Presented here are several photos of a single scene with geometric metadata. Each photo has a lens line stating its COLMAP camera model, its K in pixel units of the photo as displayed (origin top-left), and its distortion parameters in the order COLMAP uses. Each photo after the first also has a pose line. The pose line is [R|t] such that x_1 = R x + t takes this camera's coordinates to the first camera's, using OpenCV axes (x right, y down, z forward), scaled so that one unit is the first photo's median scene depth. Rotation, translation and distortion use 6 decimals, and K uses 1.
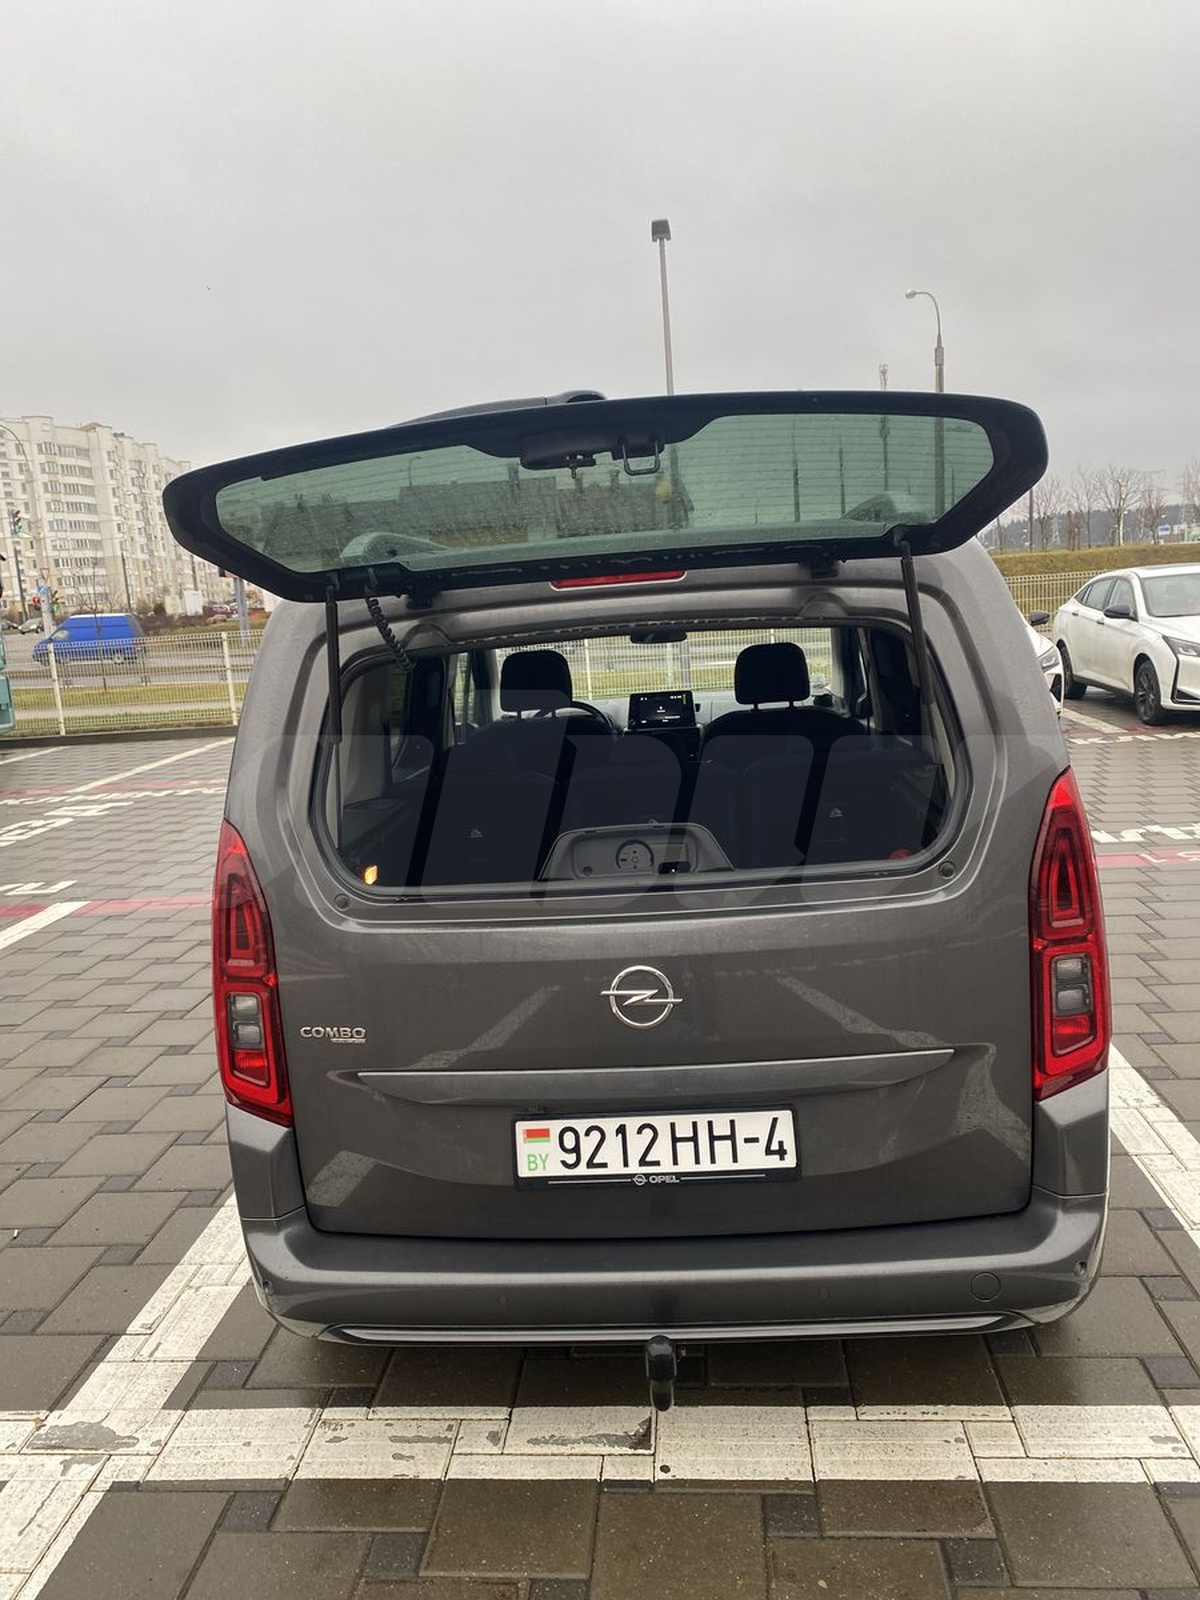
lens RADIAL K [[1233.9, 0, 593.8], [0, 1233.9, 769.8], [0, 0, 1]] dist [0.017849, -0.017114]
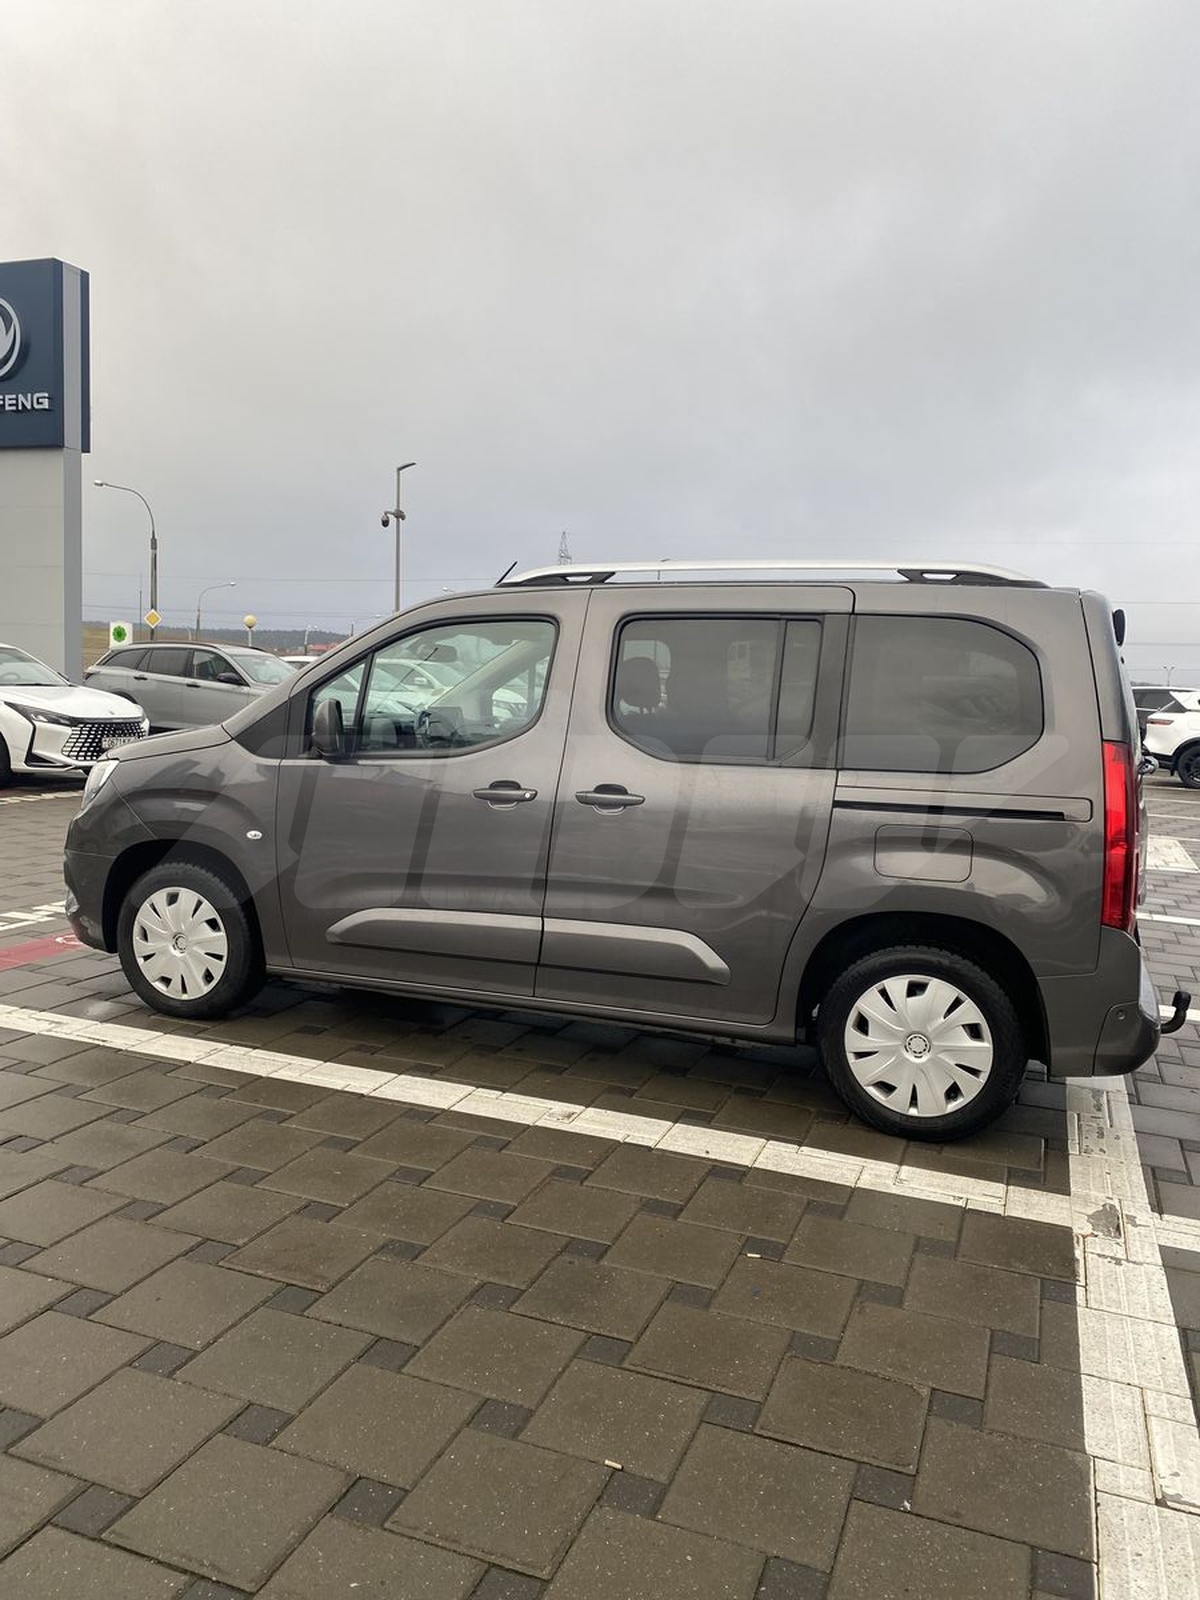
lens RADIAL K [[1233.9, 0, 593.8], [0, 1233.9, 769.8], [0, 0, 1]] dist [0.017849, -0.017114]
pose [[0.269074, -0.003202, 0.963114, -1.854817], [0.085026, 0.996169, -0.020443, 0.049918], [-0.959359, 0.087390, 0.268315, 1.155000]]
